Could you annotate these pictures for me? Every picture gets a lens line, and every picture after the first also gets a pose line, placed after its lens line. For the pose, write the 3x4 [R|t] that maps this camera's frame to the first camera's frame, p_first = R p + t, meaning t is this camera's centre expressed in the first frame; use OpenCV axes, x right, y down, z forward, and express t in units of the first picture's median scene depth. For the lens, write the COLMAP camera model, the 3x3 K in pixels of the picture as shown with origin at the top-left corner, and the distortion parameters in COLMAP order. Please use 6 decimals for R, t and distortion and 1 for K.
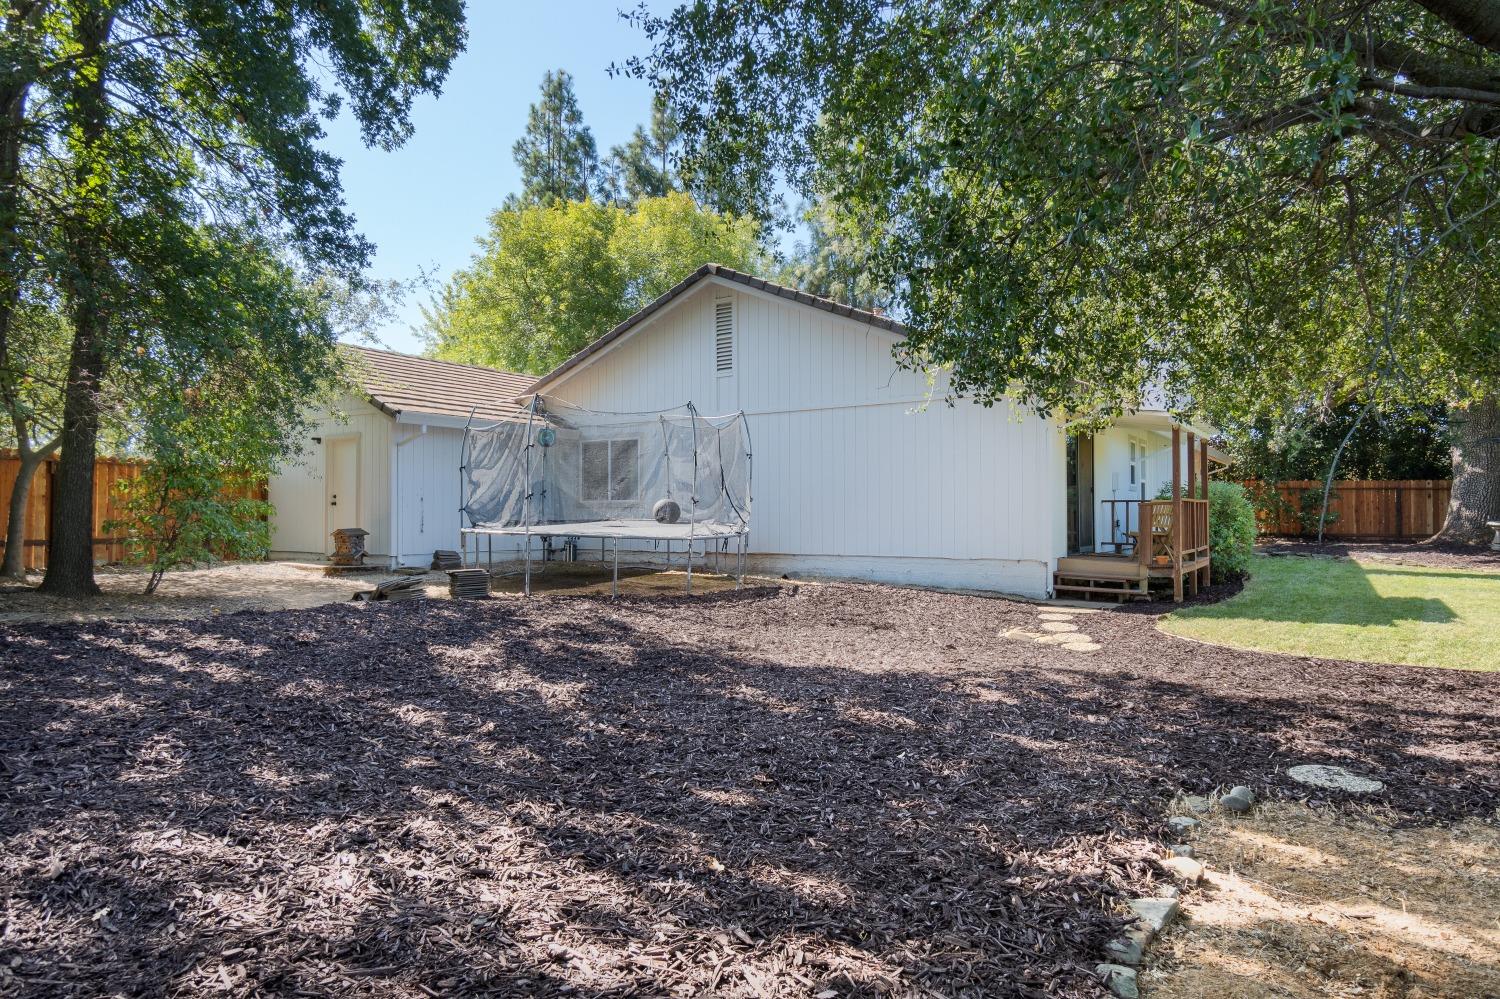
lens RADIAL K [[909.7, 0, 748.2], [0, 909.7, 500.3], [0, 0, 1]] dist [-0.003692, 0.001867]
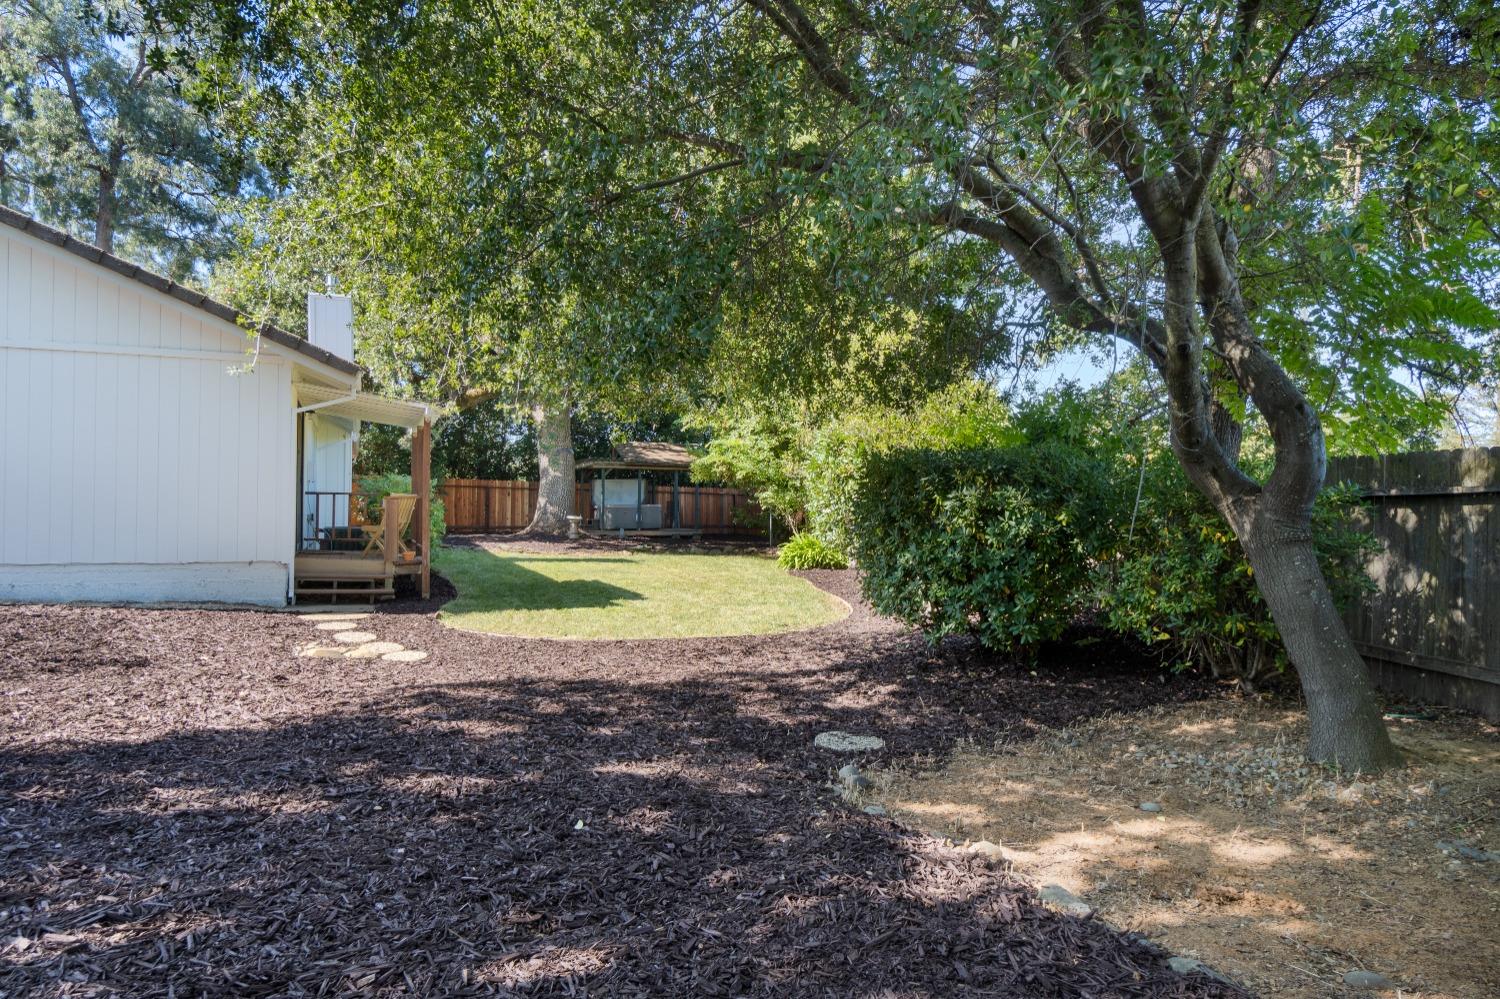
lens RADIAL K [[909.7, 0, 754.7], [0, 909.7, 504.9], [0, 0, 1]] dist [-0.003692, 0.001867]
pose [[0.557891, 0.012513, 0.829820, -0.117515], [-0.024040, 0.999710, 0.001087, 0.001363], [-0.829566, -0.020556, 0.558031, 0.135596]]
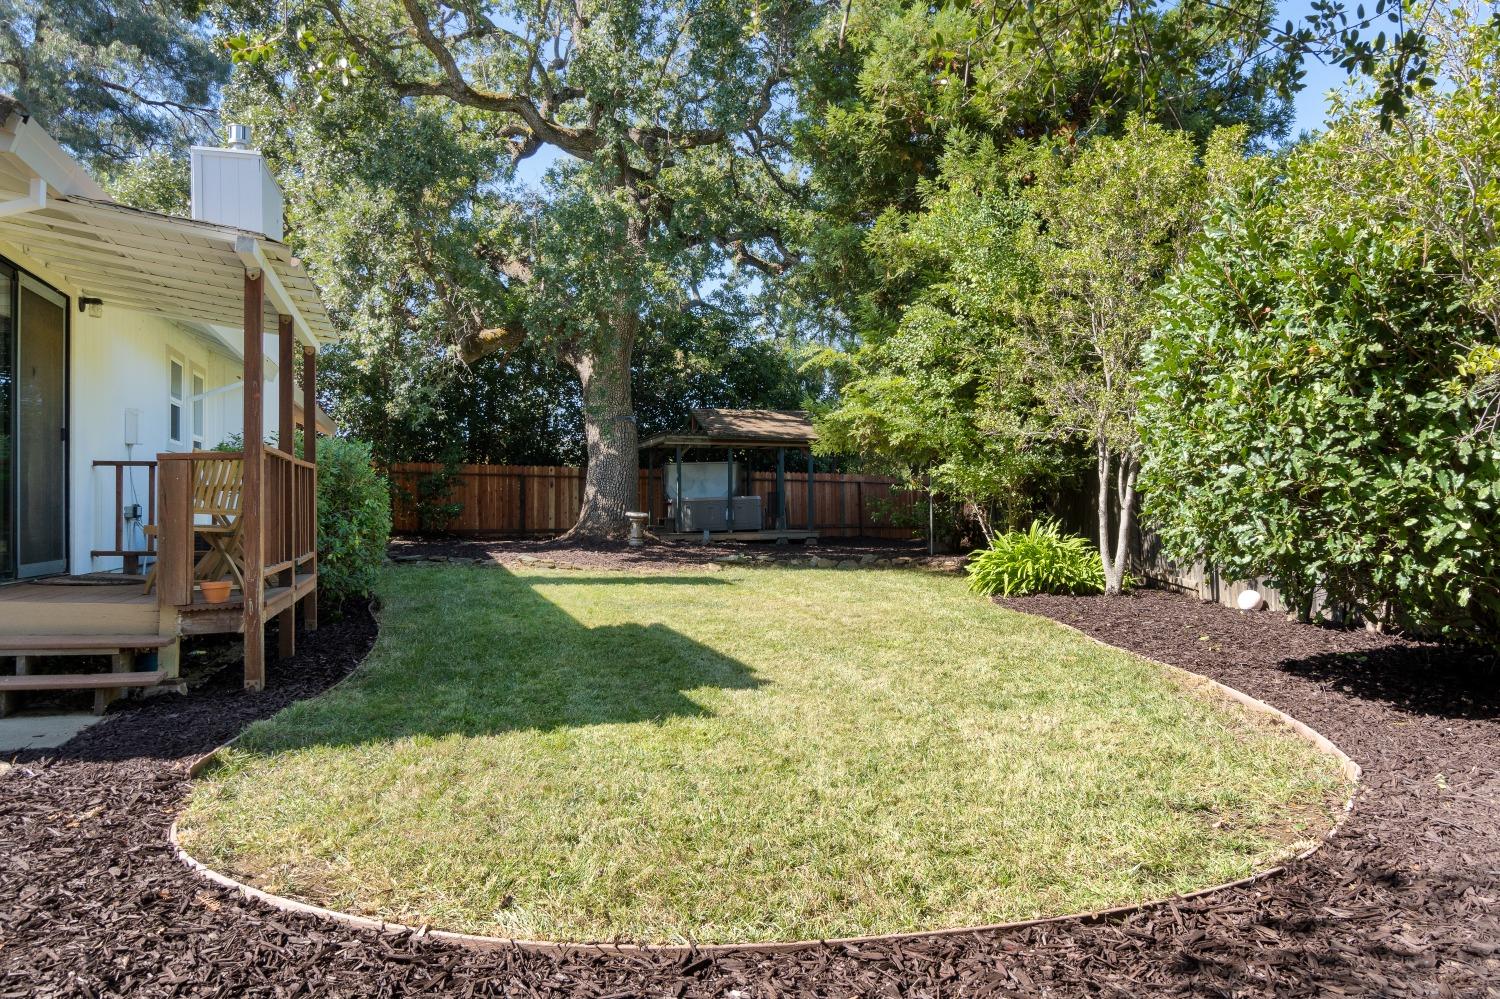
lens RADIAL K [[1052.2, 0, 751.8], [0, 1052.2, 496.4], [0, 0, 1]] dist [-0.001932, -0.000771]
pose [[0.639425, 0.010095, 0.768787, 0.204812], [-0.010640, 0.999934, -0.004281, 0.018126], [-0.768780, -0.005442, 0.639490, 0.427091]]
